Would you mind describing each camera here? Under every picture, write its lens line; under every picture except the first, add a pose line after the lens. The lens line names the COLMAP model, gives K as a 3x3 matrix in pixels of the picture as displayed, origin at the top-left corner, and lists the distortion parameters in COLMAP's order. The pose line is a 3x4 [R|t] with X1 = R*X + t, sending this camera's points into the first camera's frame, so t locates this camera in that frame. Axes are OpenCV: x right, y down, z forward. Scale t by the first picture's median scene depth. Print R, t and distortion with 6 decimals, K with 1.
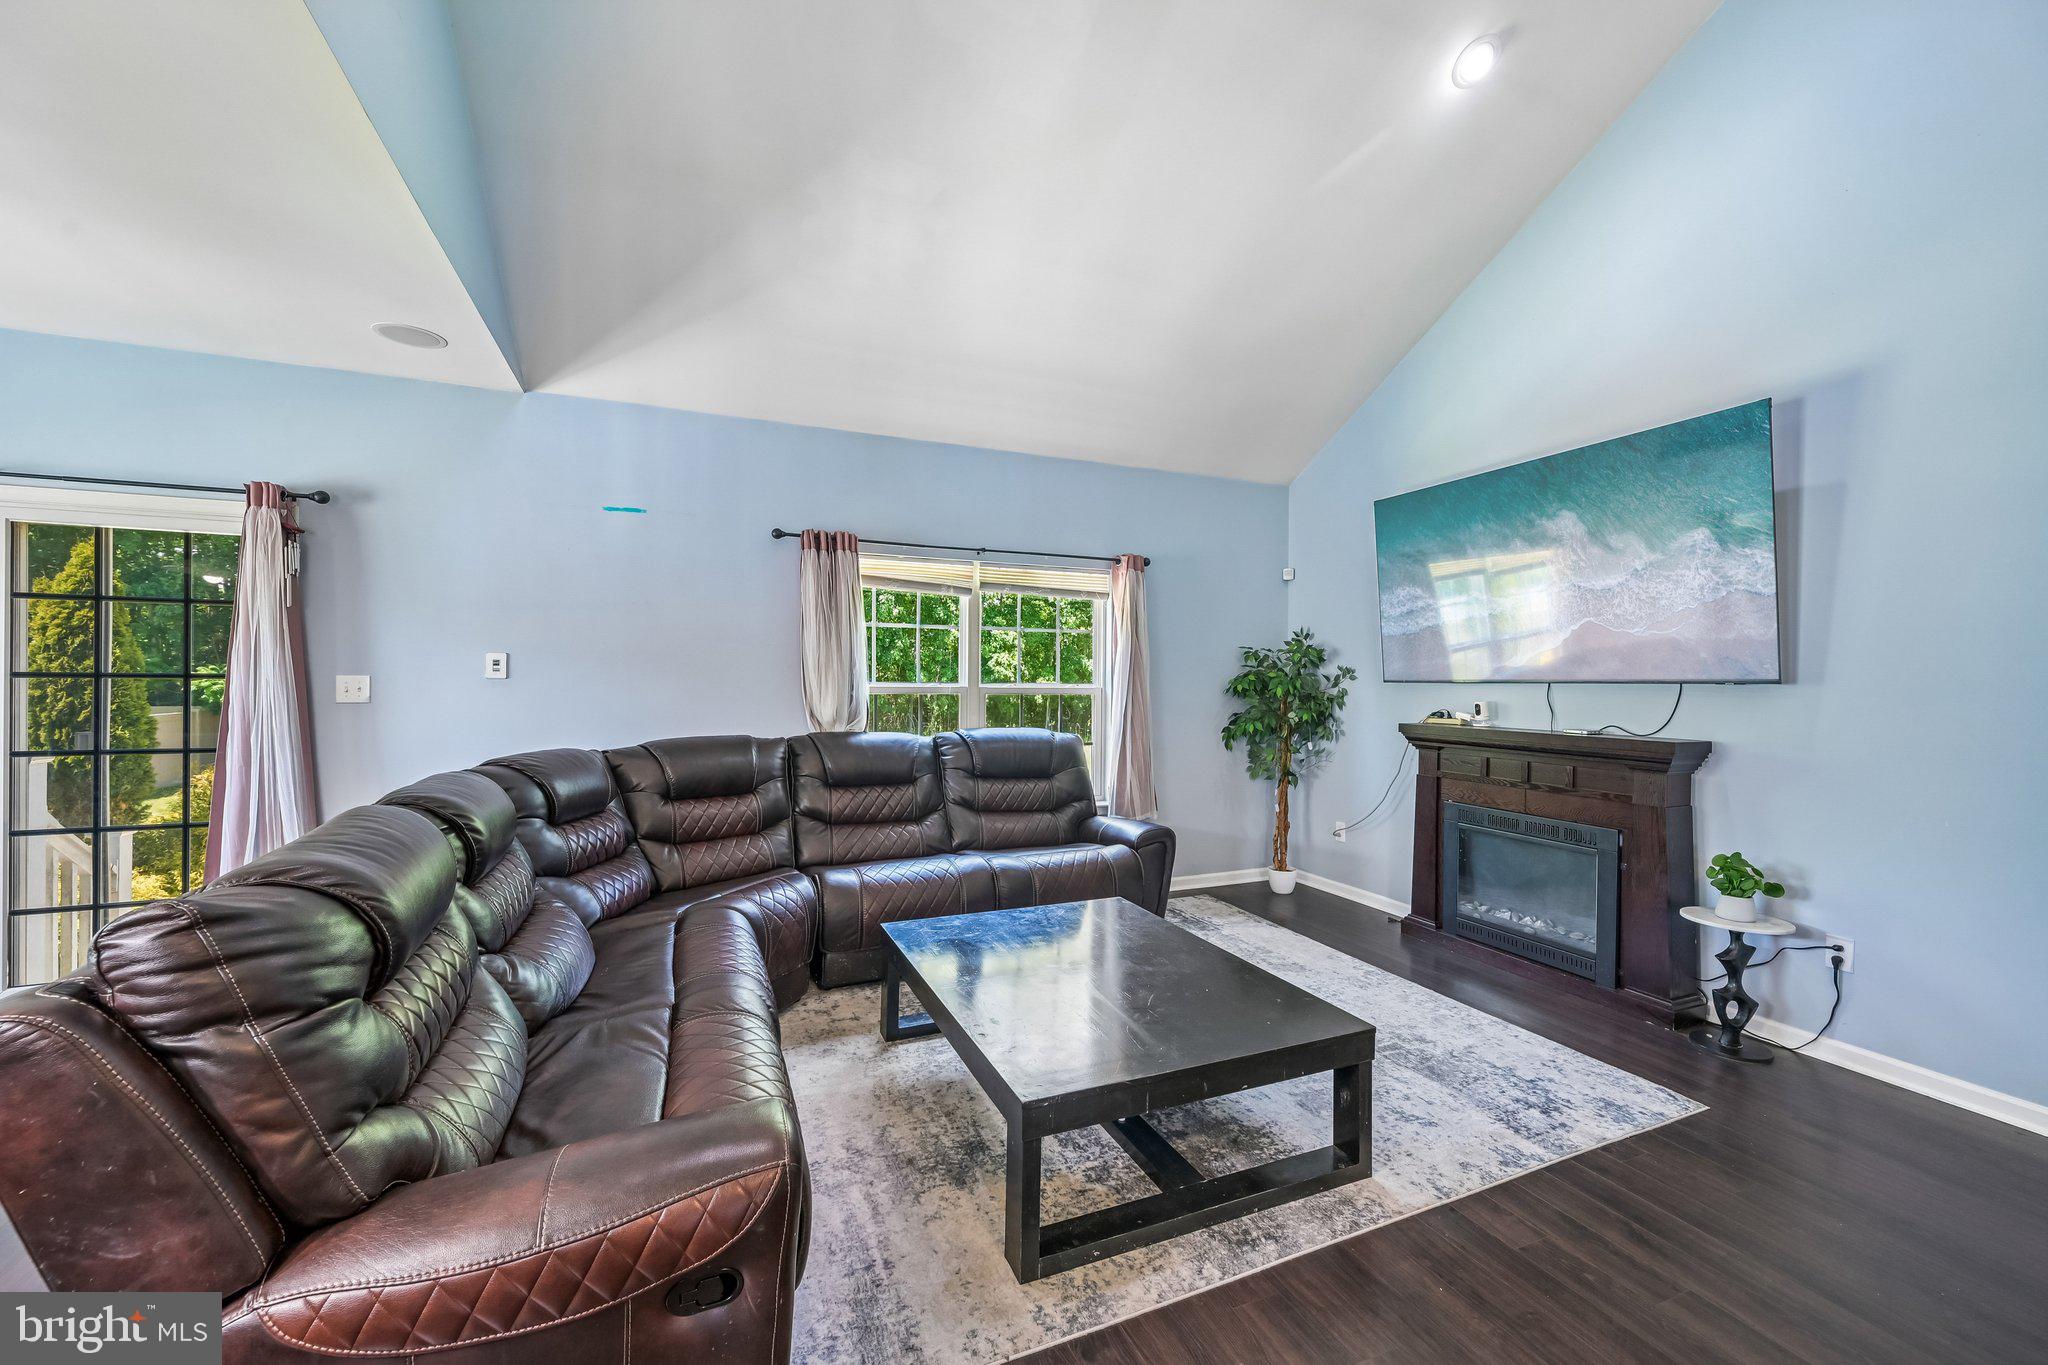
lens RADIAL K [[806.9, 0, 1024.4], [0, 806.9, 681.8], [0, 0, 1]] dist [0.001131, 0.000081]
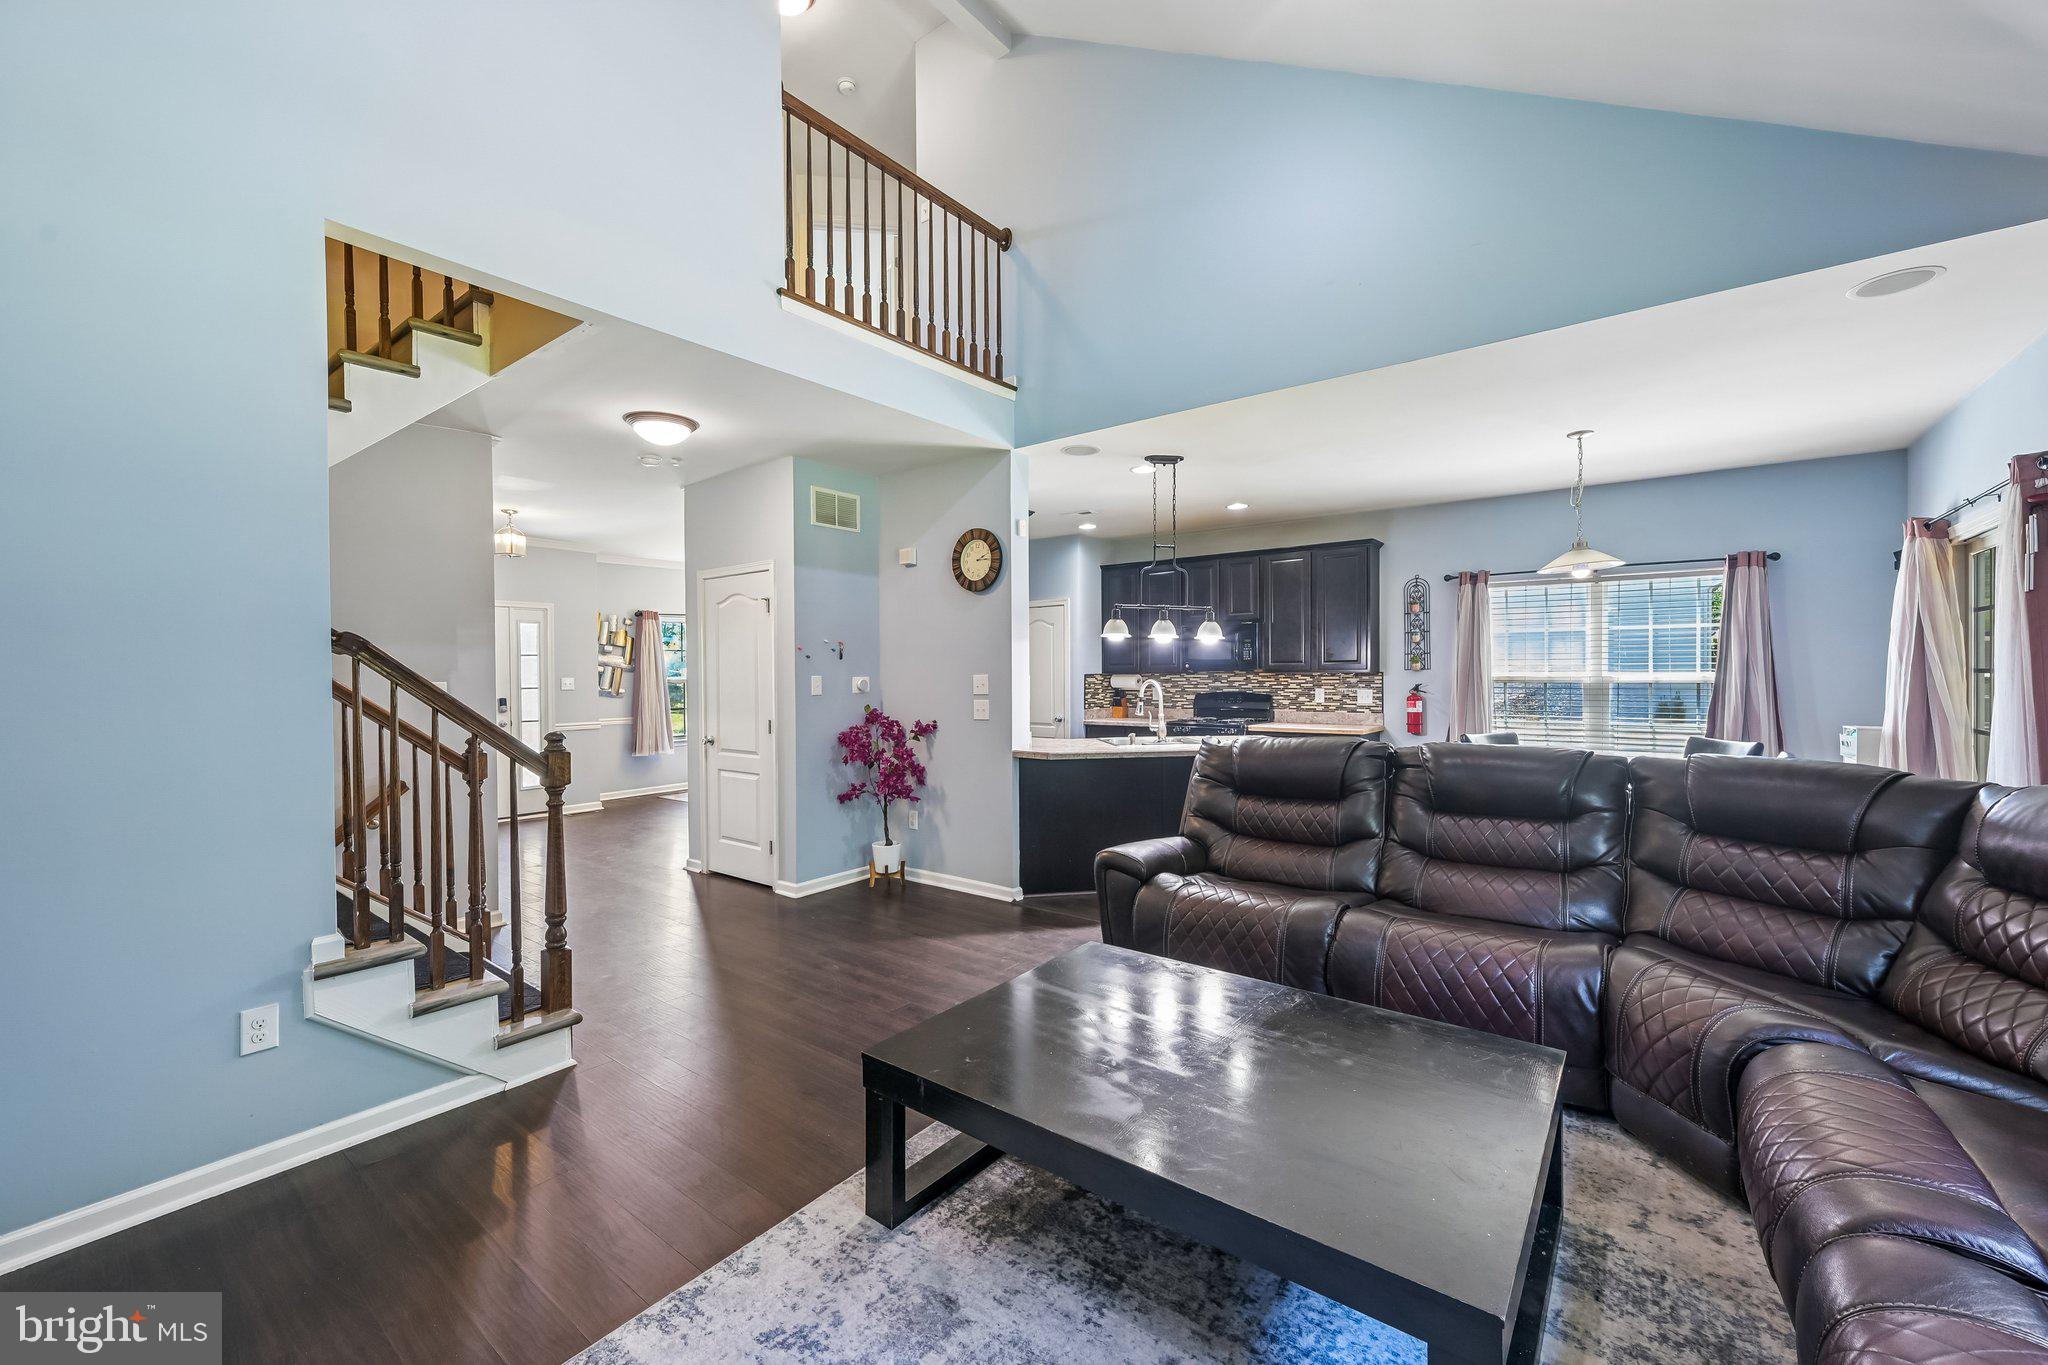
lens RADIAL K [[806.9, 0, 1028.6], [0, 806.9, 687.5], [0, 0, 1]] dist [0.001131, 0.000081]
pose [[-0.869450, 0.007665, -0.493962, 0.449496], [-0.001257, 0.999842, 0.017729, -0.002499], [0.494020, 0.016036, -0.869303, 1.177342]]
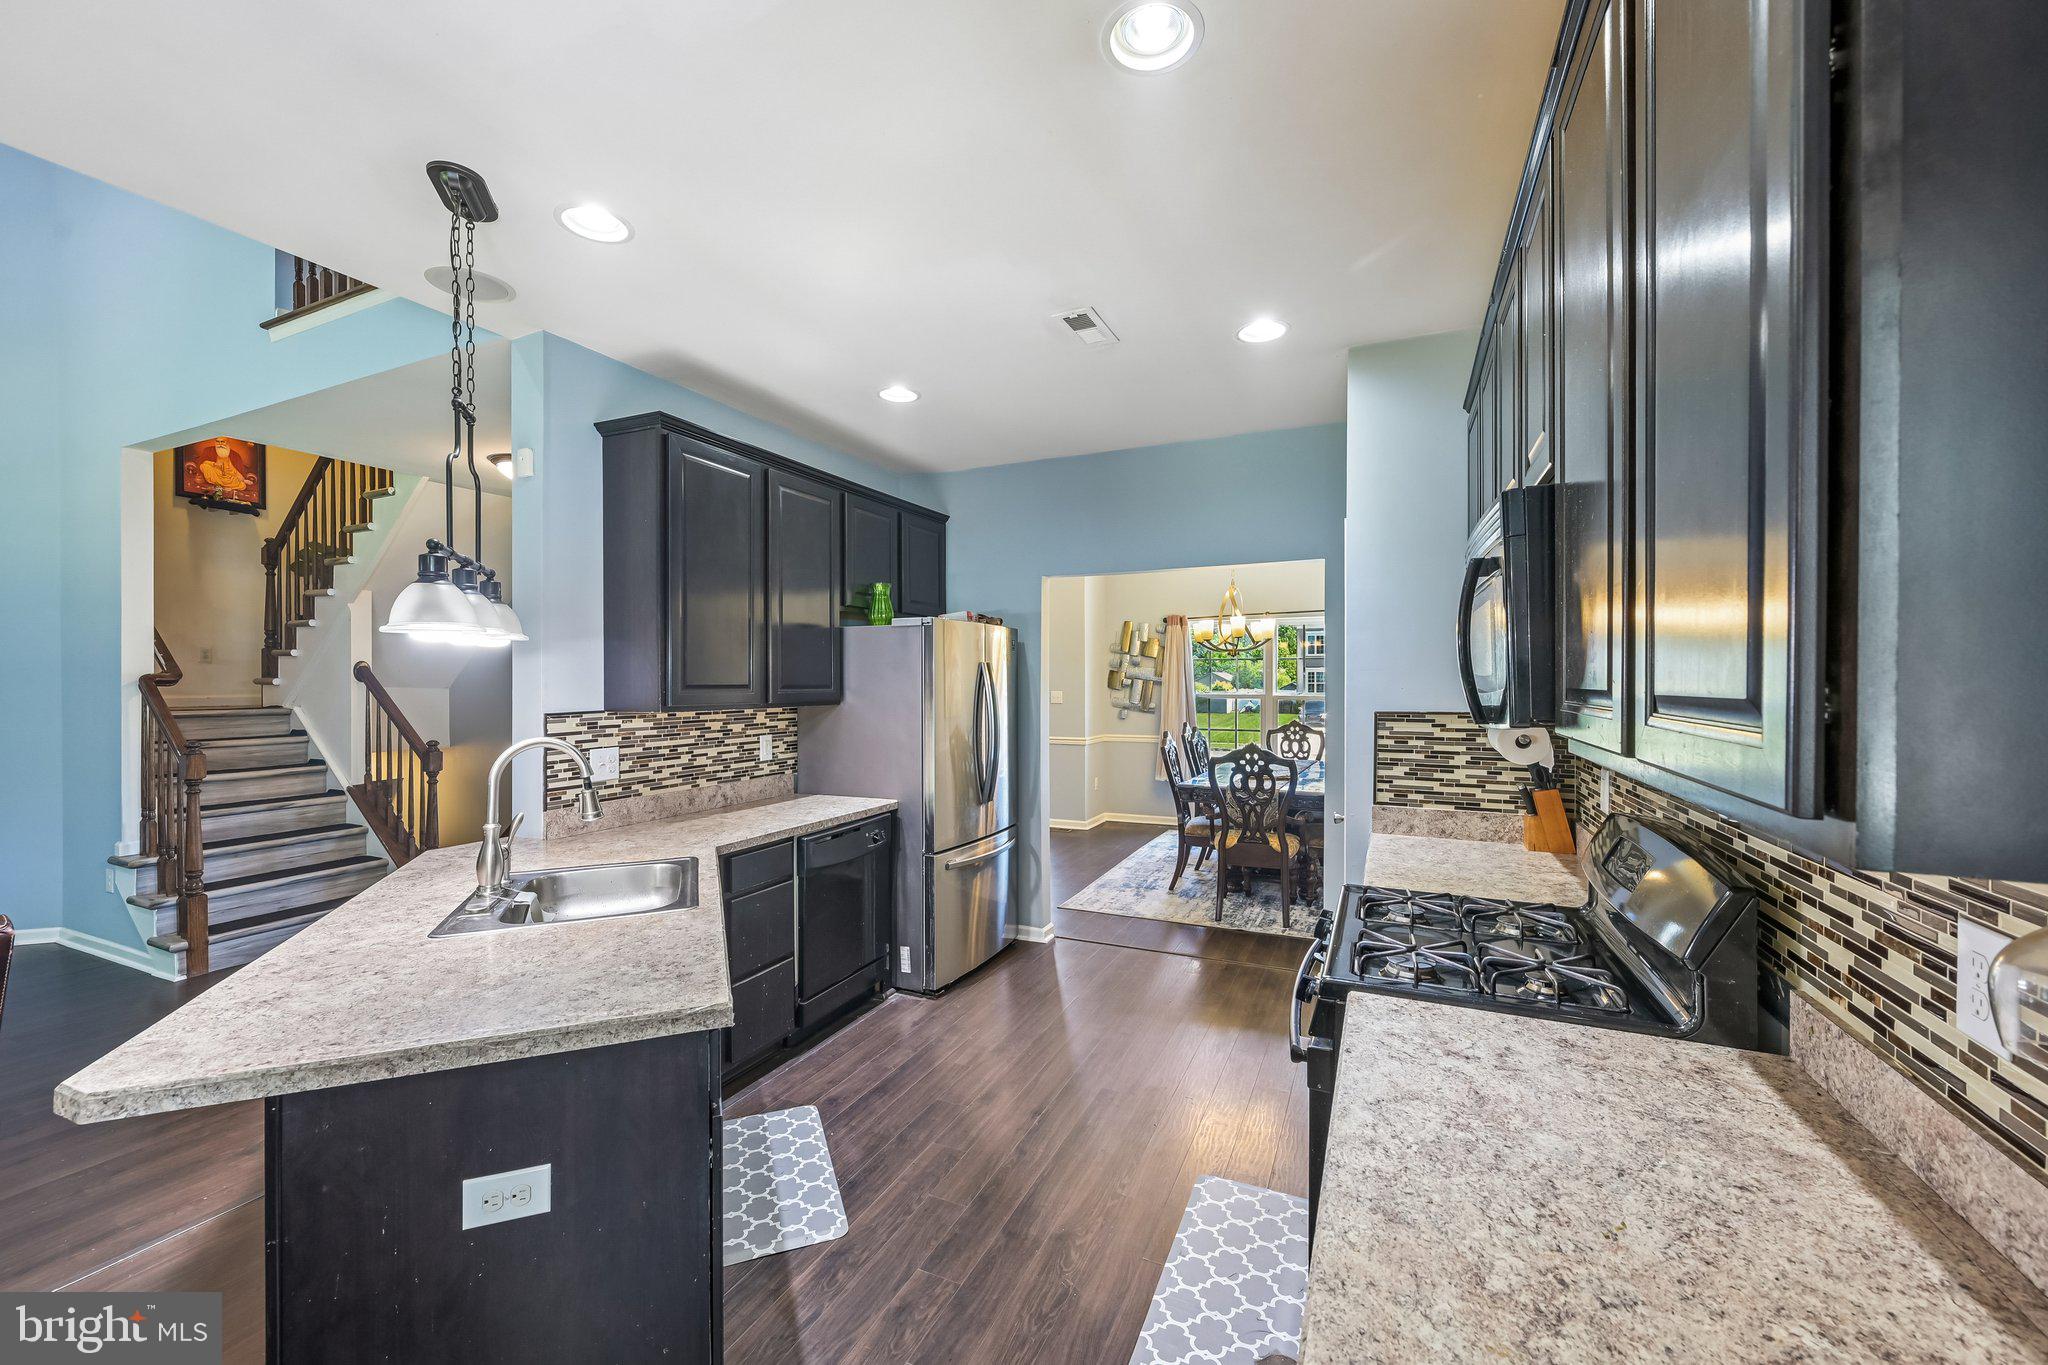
lens RADIAL K [[806.9, 0, 1014.5], [0, 806.9, 686.1], [0, 0, 1]] dist [0.001131, 0.000081]
pose [[-0.673869, -0.012176, 0.738750, -1.164179], [-0.001676, 0.999887, 0.014951, -0.038331], [-0.738849, 0.008837, -0.673813, 0.147696]]
